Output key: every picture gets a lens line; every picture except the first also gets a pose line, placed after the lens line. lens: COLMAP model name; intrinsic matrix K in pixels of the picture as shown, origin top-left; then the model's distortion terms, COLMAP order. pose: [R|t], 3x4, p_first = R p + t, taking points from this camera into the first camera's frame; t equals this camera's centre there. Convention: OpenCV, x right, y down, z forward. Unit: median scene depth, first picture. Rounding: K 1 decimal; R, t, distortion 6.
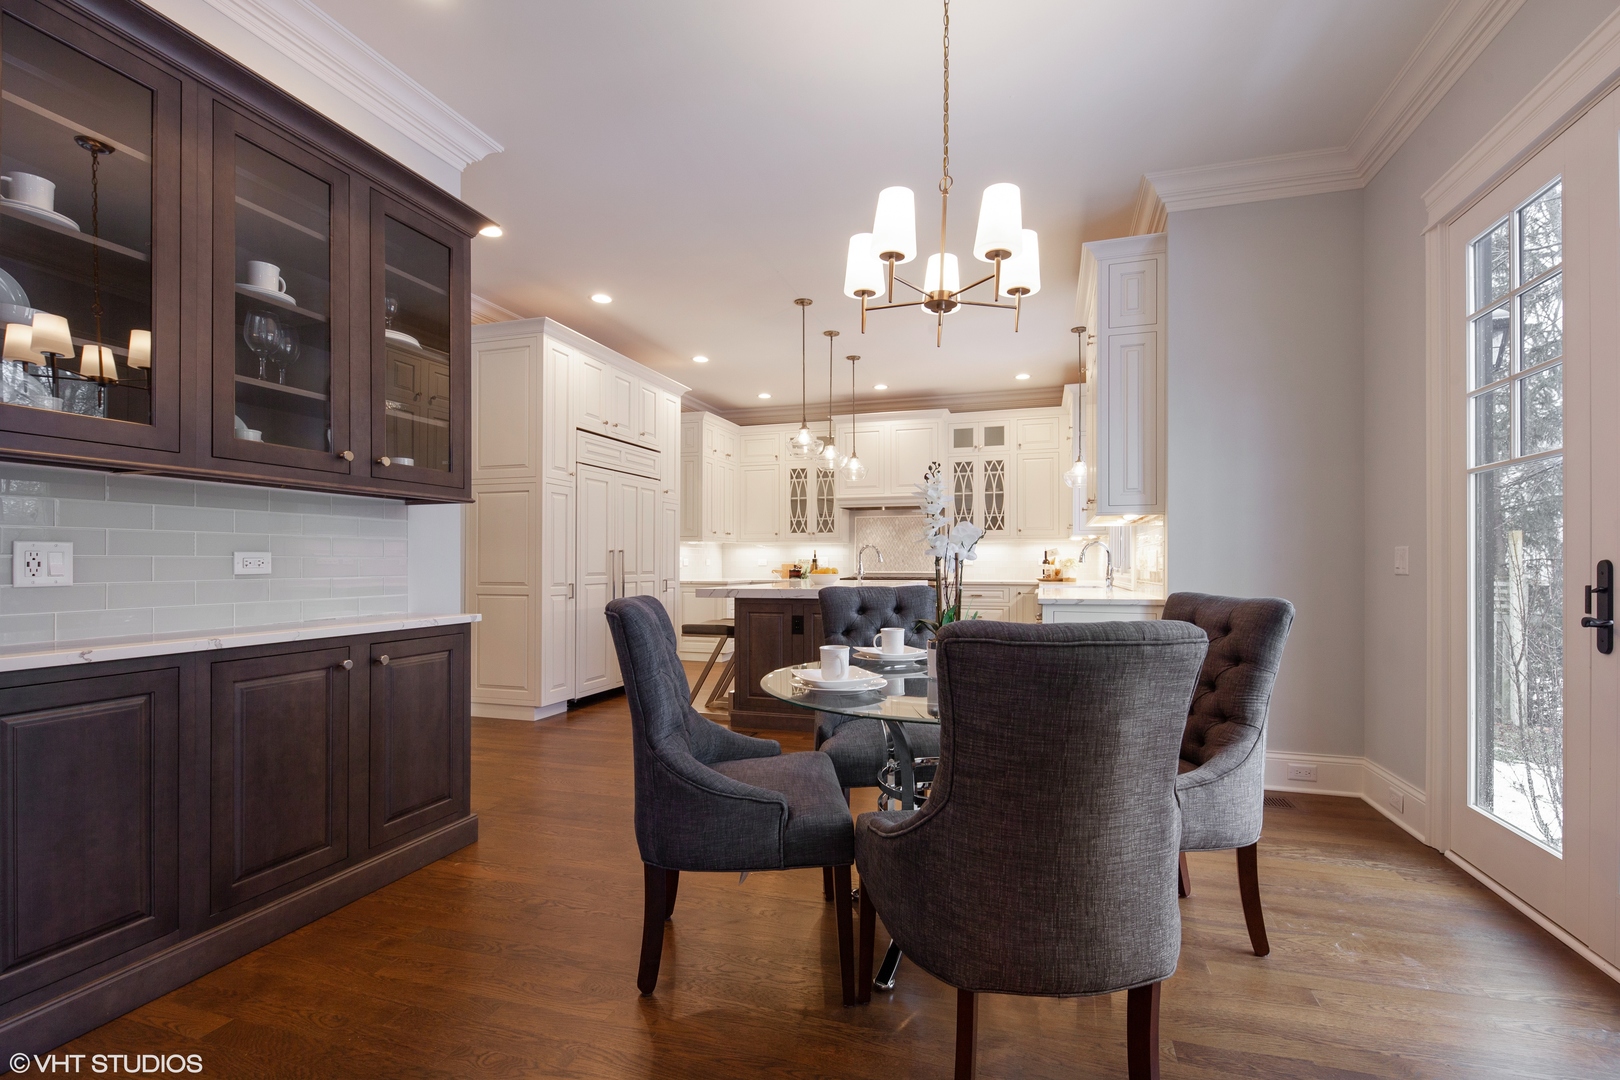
lens RADIAL K [[732.1, 0, 811.2], [0, 732.1, 555.1], [0, 0, 1]] dist [-0.002280, -0.001017]
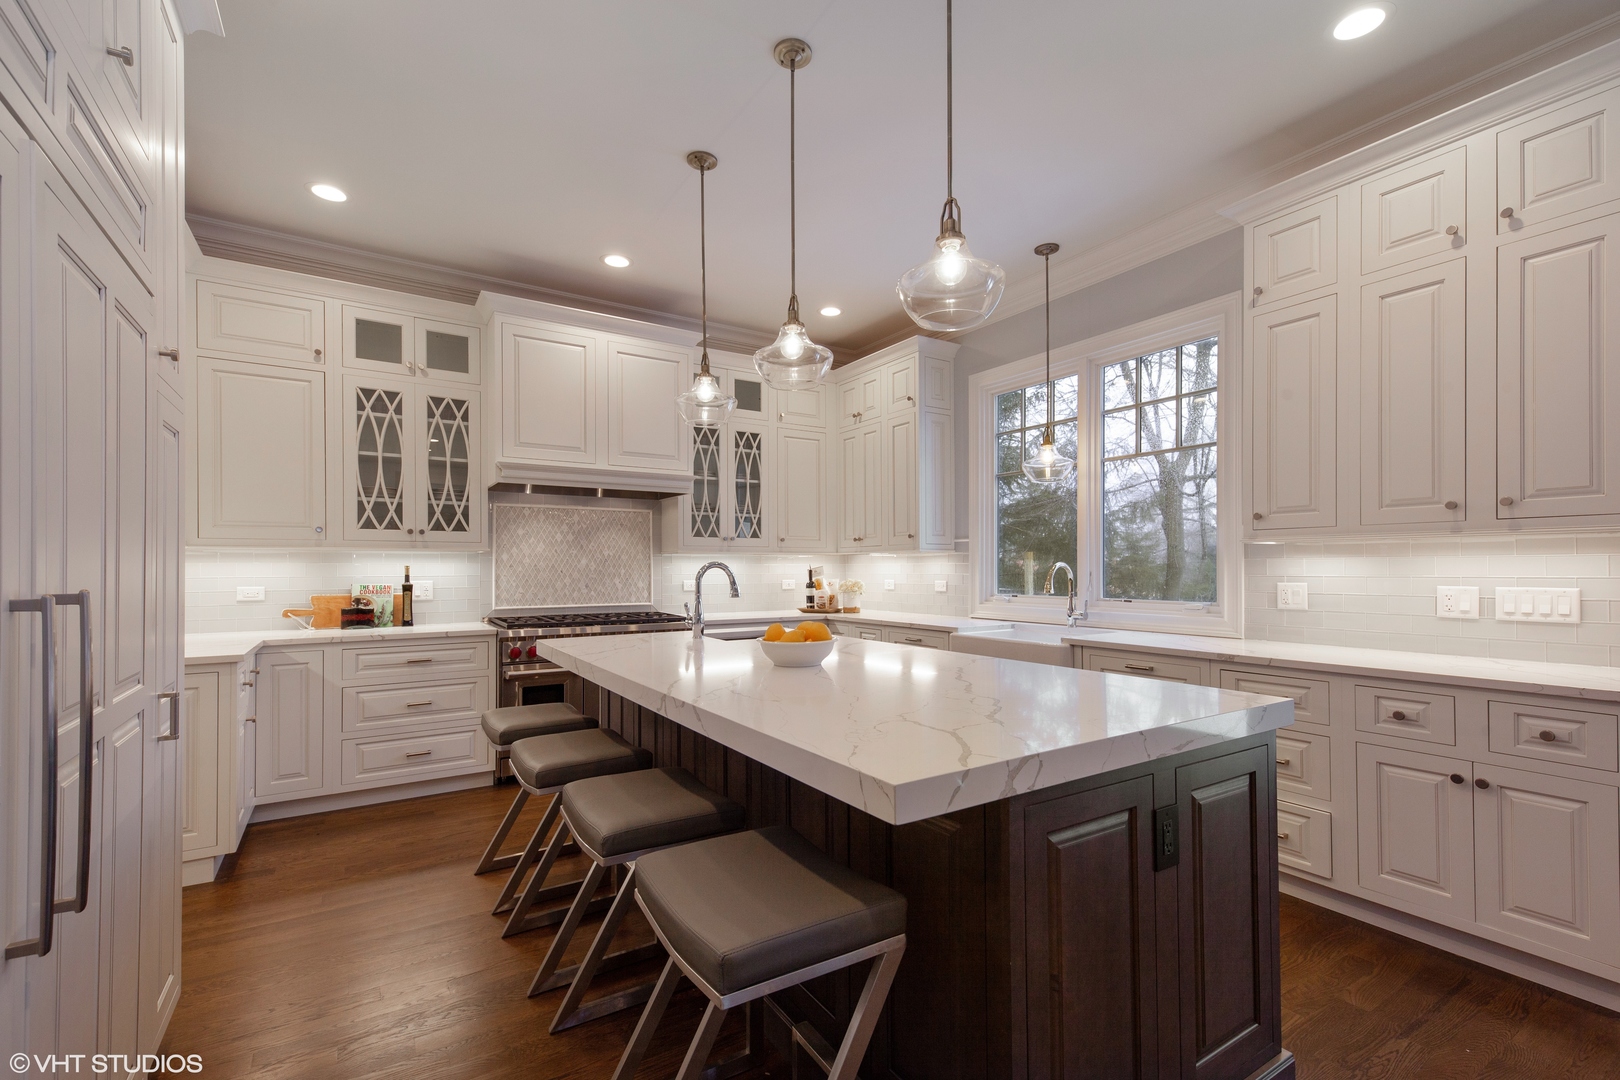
lens RADIAL K [[716.6, 0, 818.1], [0, 716.6, 566.2], [0, 0, 1]] dist [0.017944, 0.000215]
pose [[0.642503, 0.001335, 0.766282, -0.203106], [-0.007341, 0.999963, 0.004413, -0.011835], [-0.766248, -0.008461, 0.642489, 0.532267]]
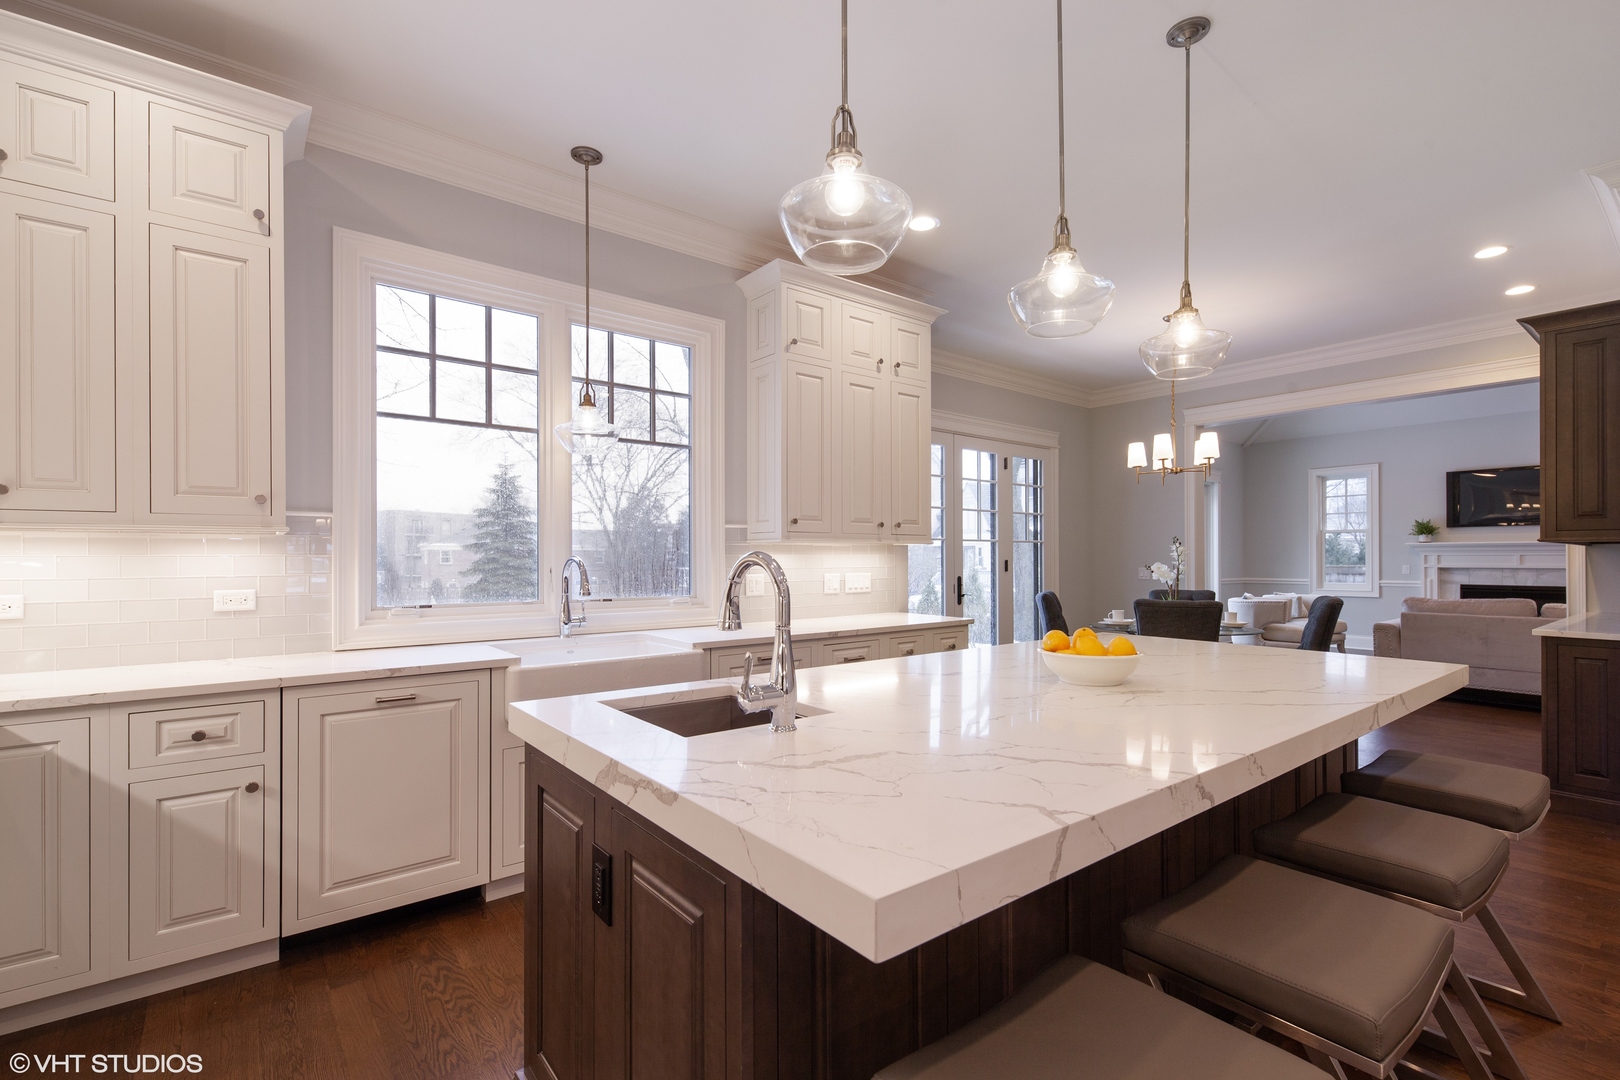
lens RADIAL K [[721.8, 0, 825.2], [0, 721.8, 558.4], [0, 0, 1]] dist [0.000168, -0.000889]
pose [[-0.831216, 0.002796, 0.555943, -0.048162], [-0.003984, 0.999932, -0.010987, -0.008596], [-0.555936, -0.011347, -0.831148, 0.969994]]
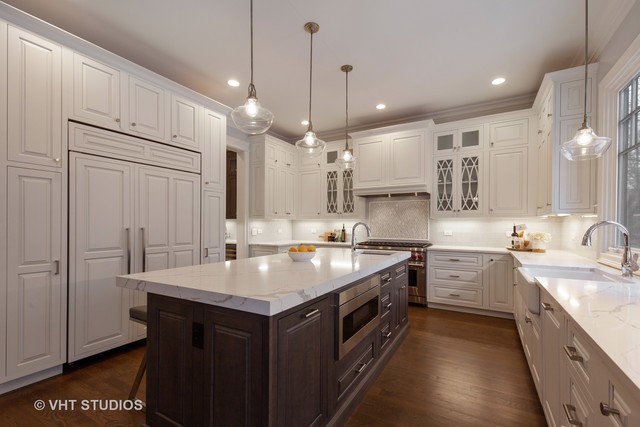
lens RADIAL K [[283.1, 0, 323.2], [0, 283.1, 223.9], [0, 0, 1]] dist [0.017944, 0.000215]
pose [[0.977104, 0.002587, -0.212749, 0.099849], [-0.000724, 0.999961, 0.008834, -0.013065], [0.212763, -0.008477, 0.977067, 0.436933]]
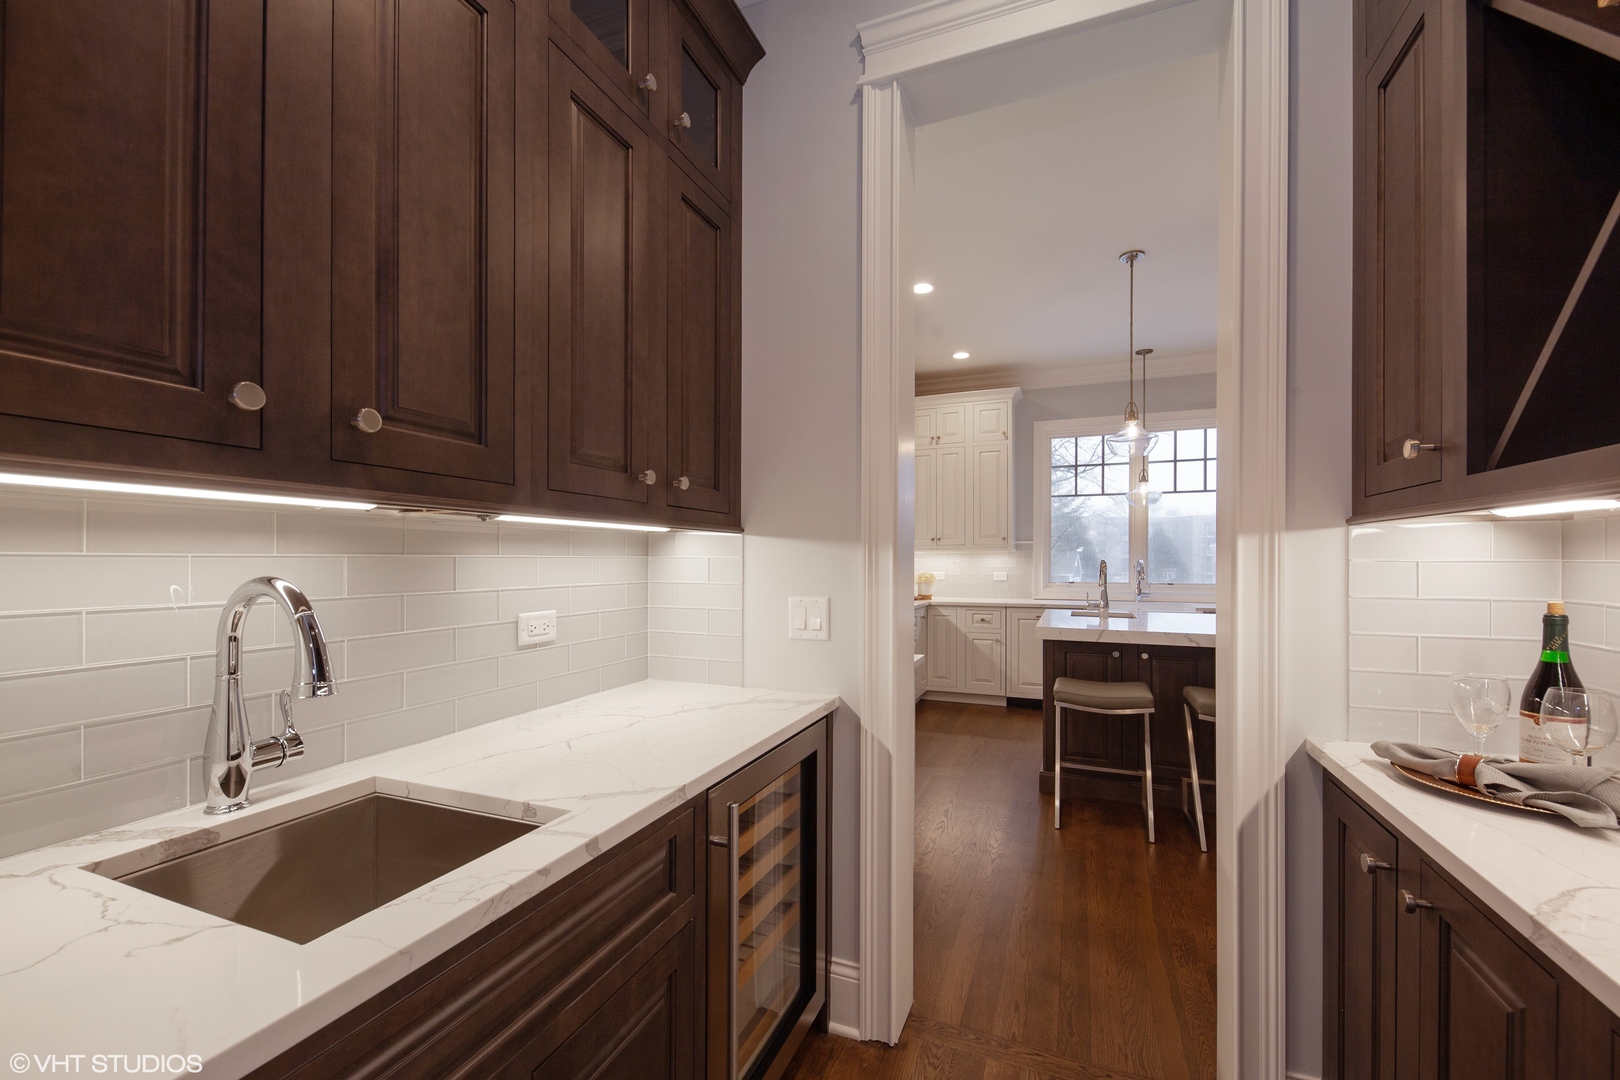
lens RADIAL K [[638.7, 0, 815.4], [0, 638.7, 557.0], [0, 0, 1]] dist [0.001812, -0.003772]
pose [[0.086411, 0.003478, 0.996253, -0.405148], [-0.012448, 0.999920, -0.002412, -0.010307], [-0.996182, -0.012193, 0.086448, 0.998868]]
